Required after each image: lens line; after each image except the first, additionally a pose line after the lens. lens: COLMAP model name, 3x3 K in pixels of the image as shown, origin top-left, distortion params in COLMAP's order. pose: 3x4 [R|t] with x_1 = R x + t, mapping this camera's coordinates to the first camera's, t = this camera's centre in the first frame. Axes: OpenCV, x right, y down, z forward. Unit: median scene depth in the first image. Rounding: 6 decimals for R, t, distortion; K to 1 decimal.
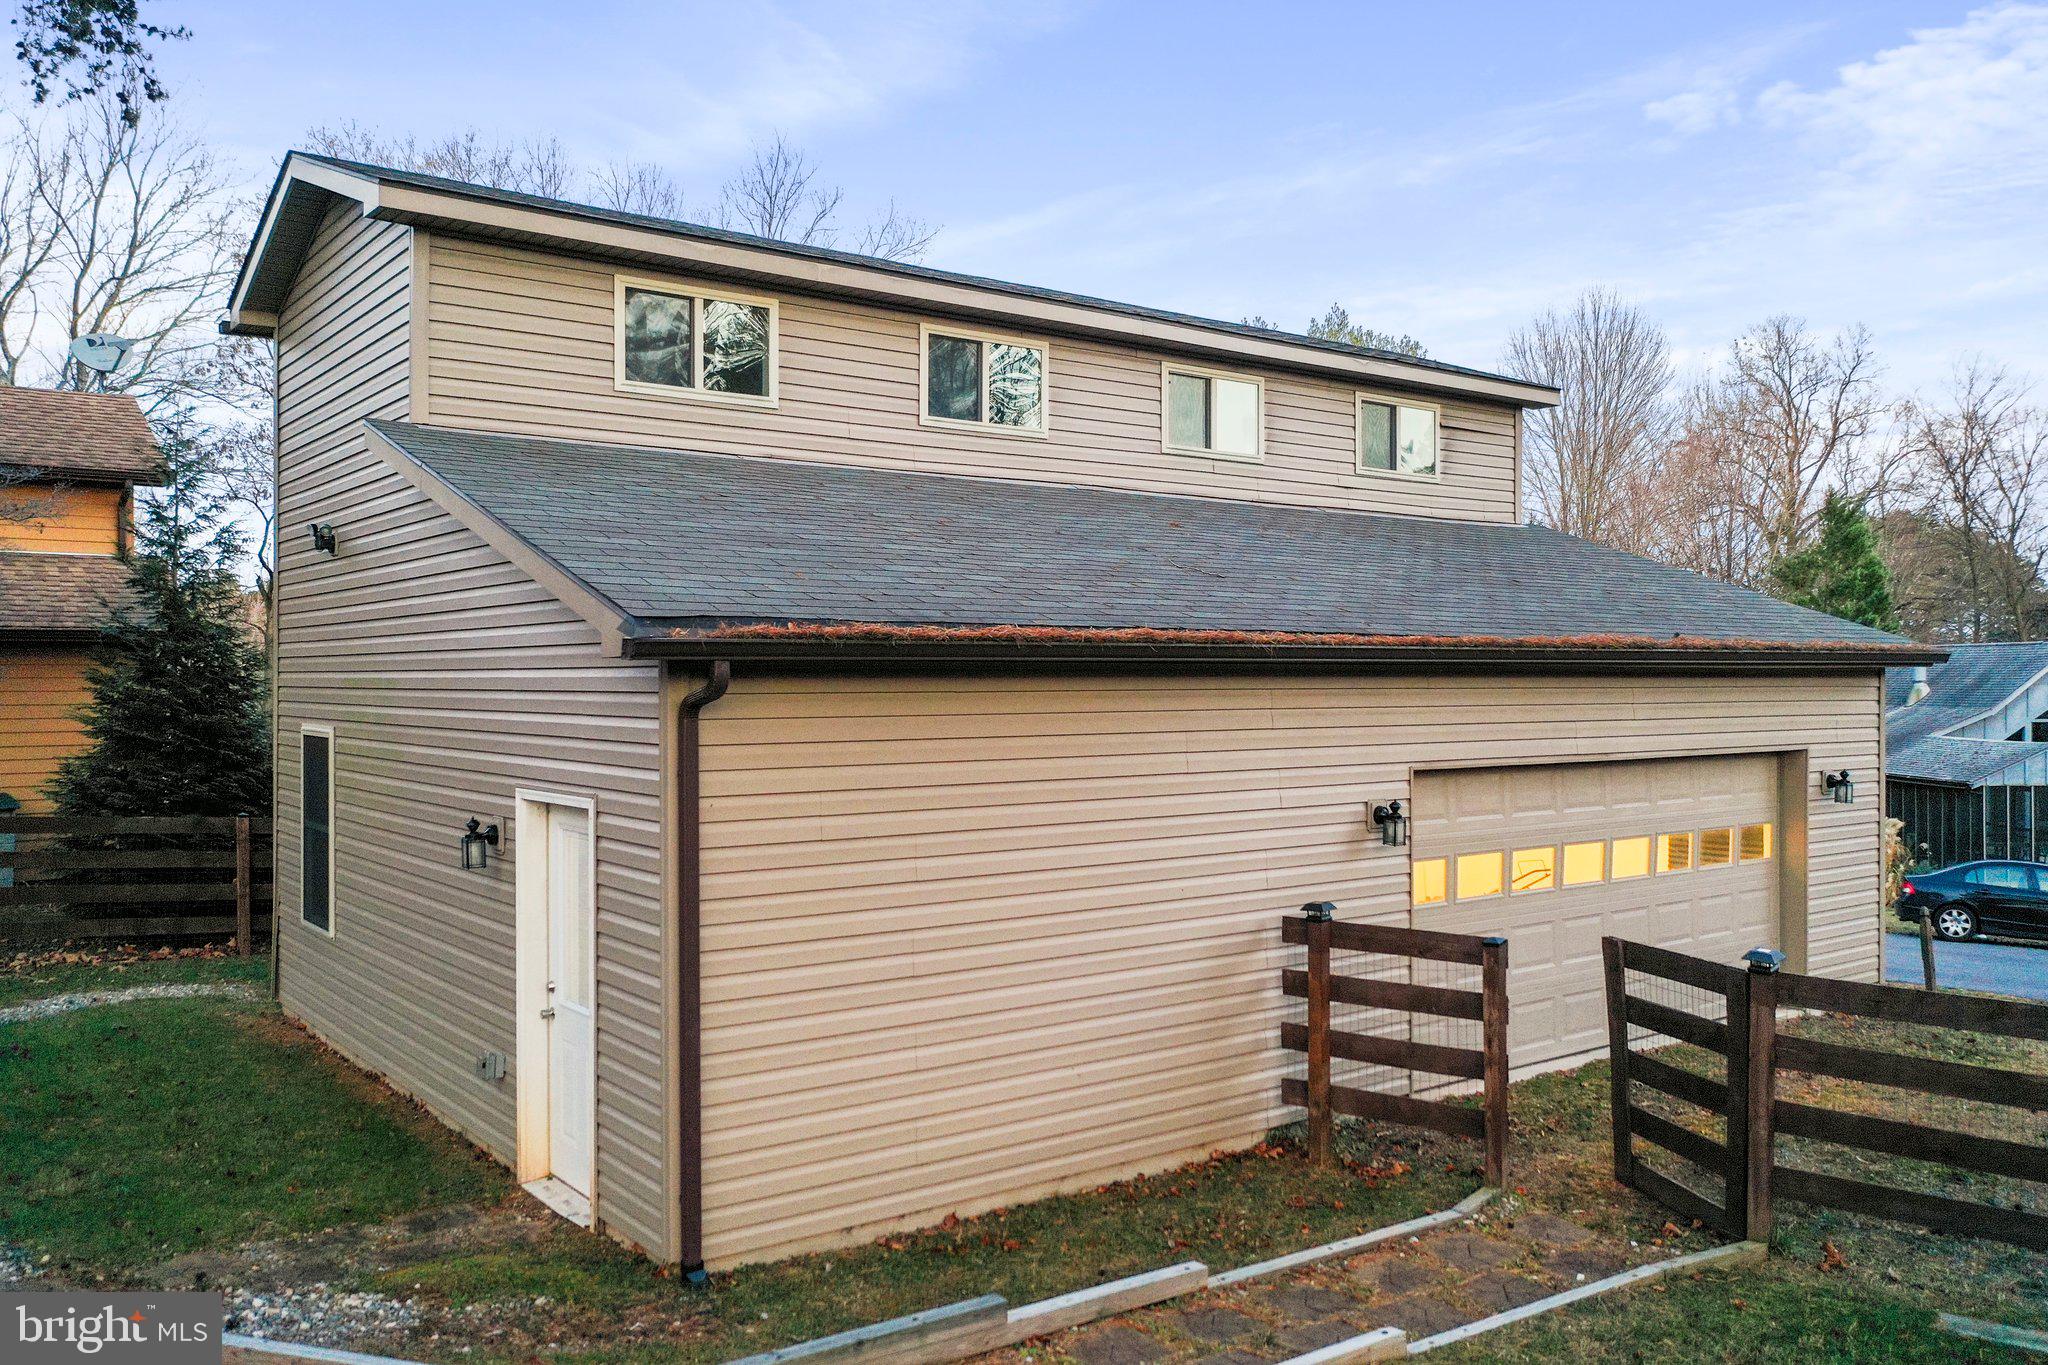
lens RADIAL K [[1622.0, 0, 1038.0], [0, 1622.0, 682.3], [0, 0, 1]] dist [-0.007957, -0.005424]
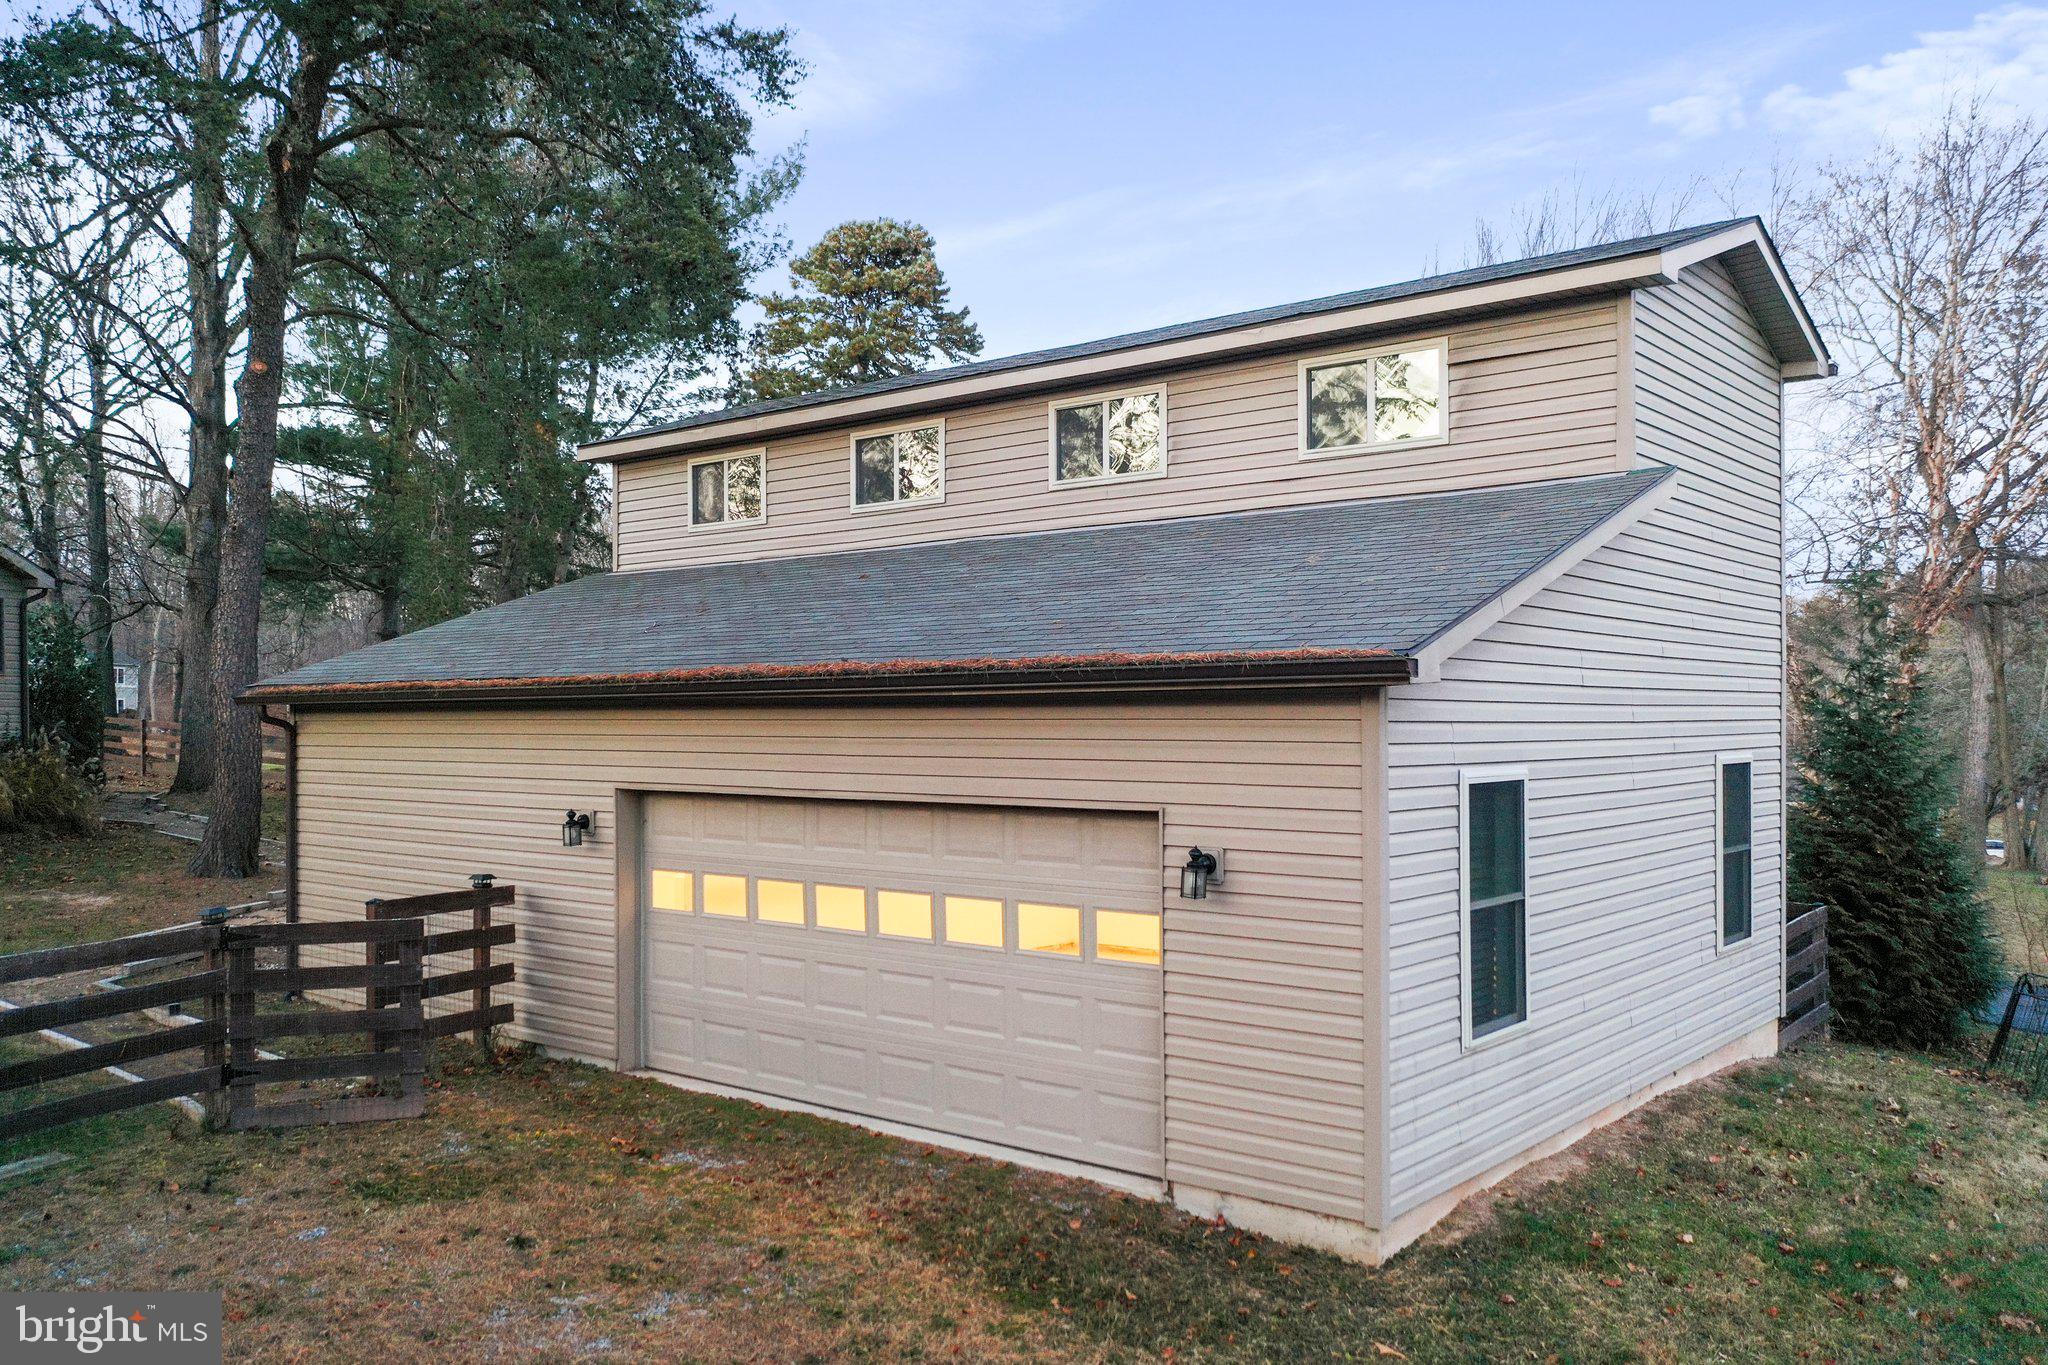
lens RADIAL K [[1622.0, 0, 1014.7], [0, 1622.0, 721.0], [0, 0, 1]] dist [-0.007957, -0.005424]
pose [[0.226484, 0.000234, -0.974015, 1.260770], [0.000693, 1.000000, 0.000401, 0.004080], [0.974015, -0.000766, 0.226483, 0.879469]]
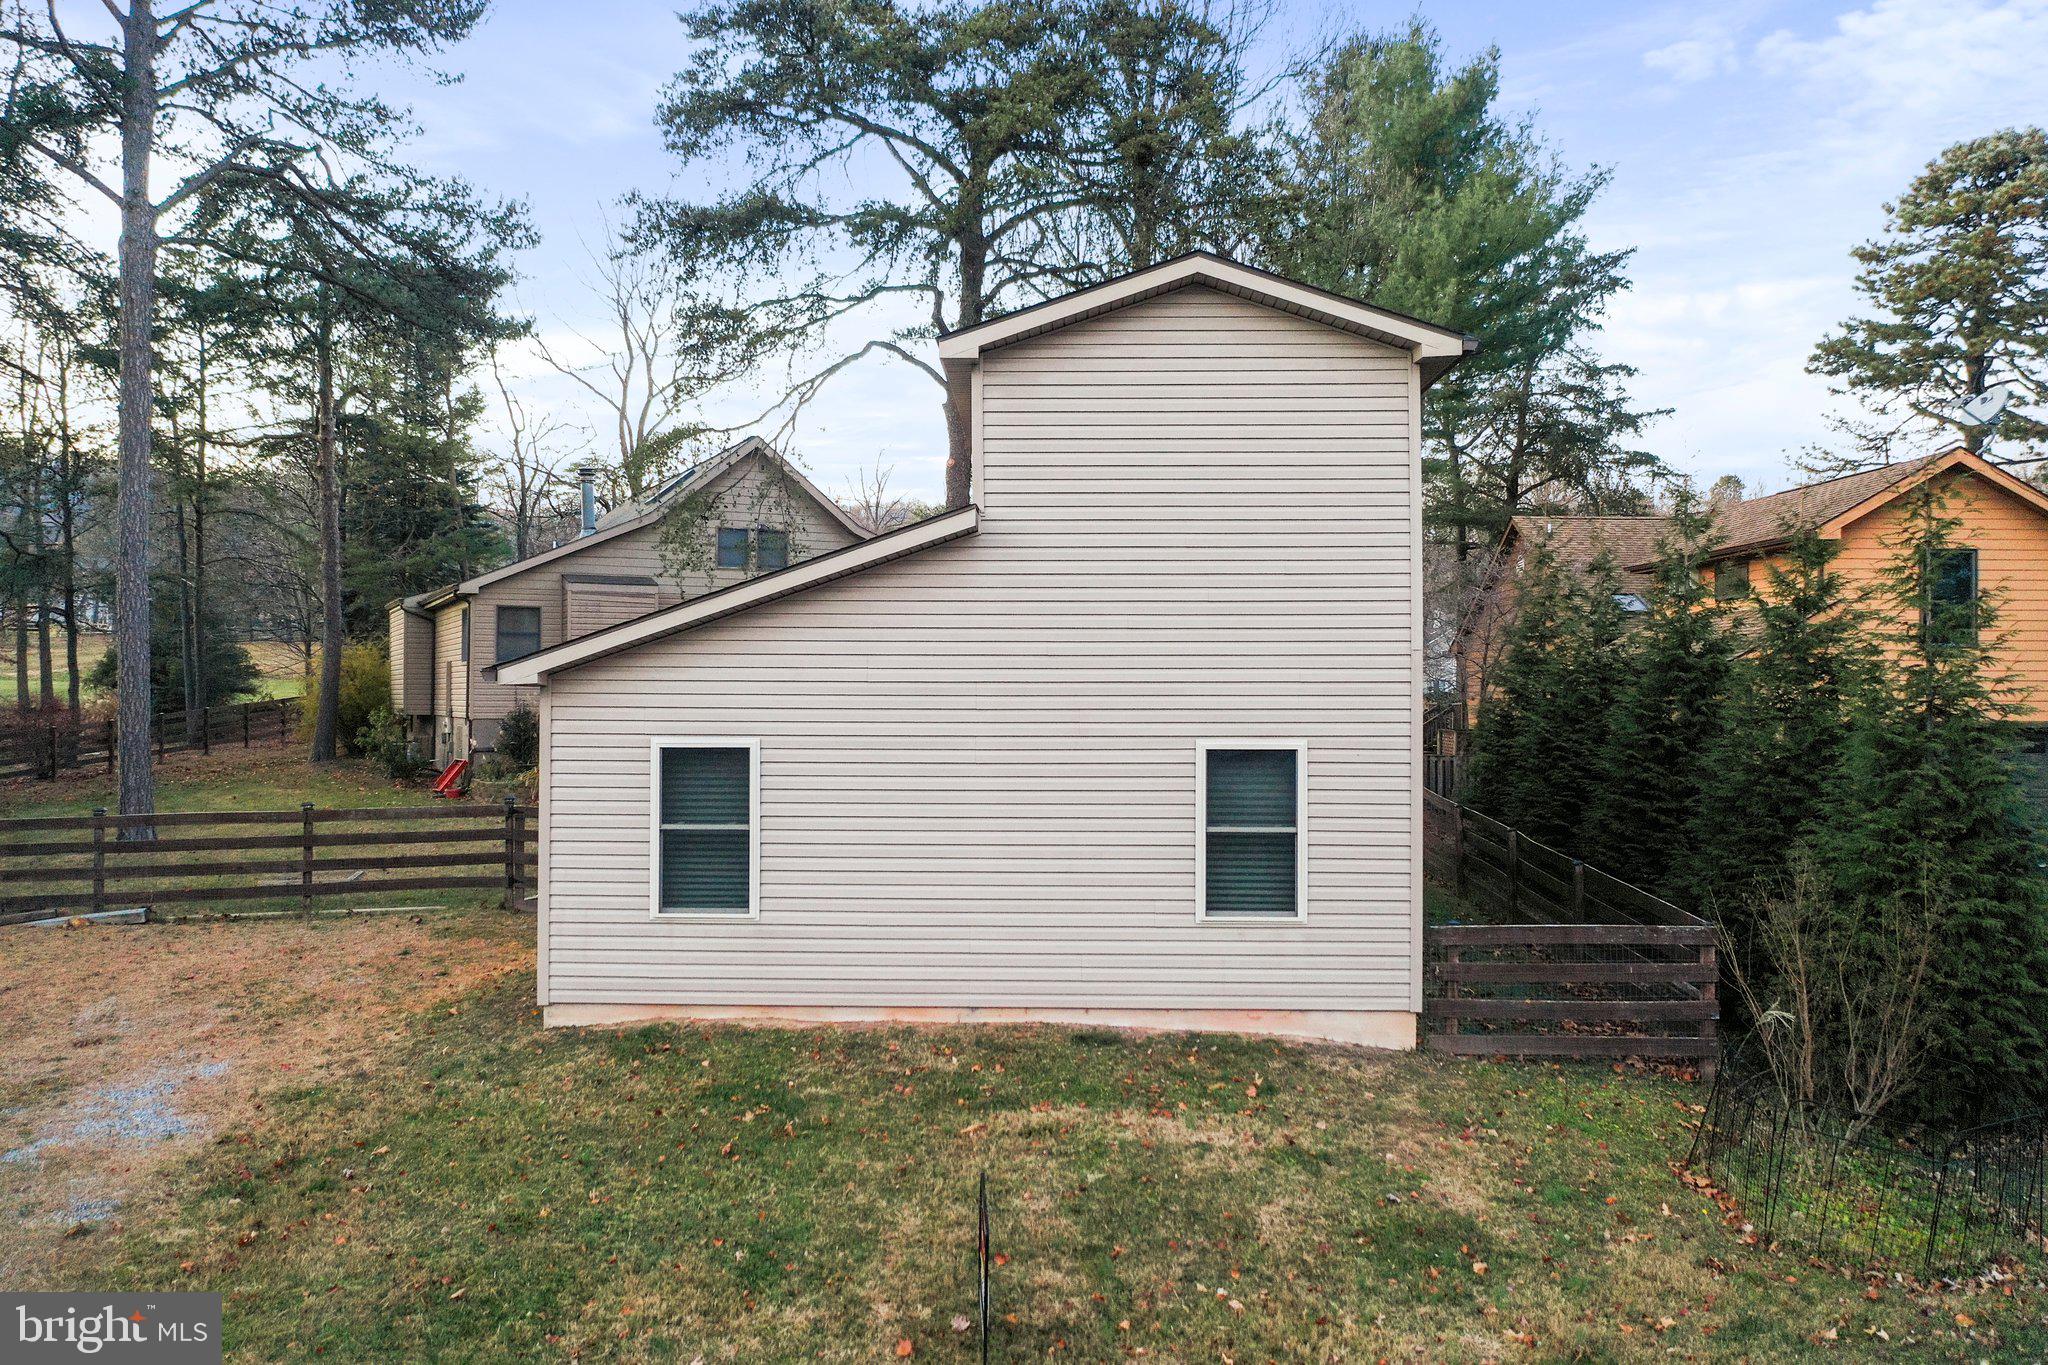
lens RADIAL K [[1622.0, 0, 1033.6], [0, 1622.0, 686.6], [0, 0, 1]] dist [-0.007957, -0.005424]
pose [[-0.627374, -0.006691, -0.778689, 1.313142], [-0.004501, 0.999978, -0.004966, -0.005320], [0.778705, 0.000389, -0.627390, 2.208586]]
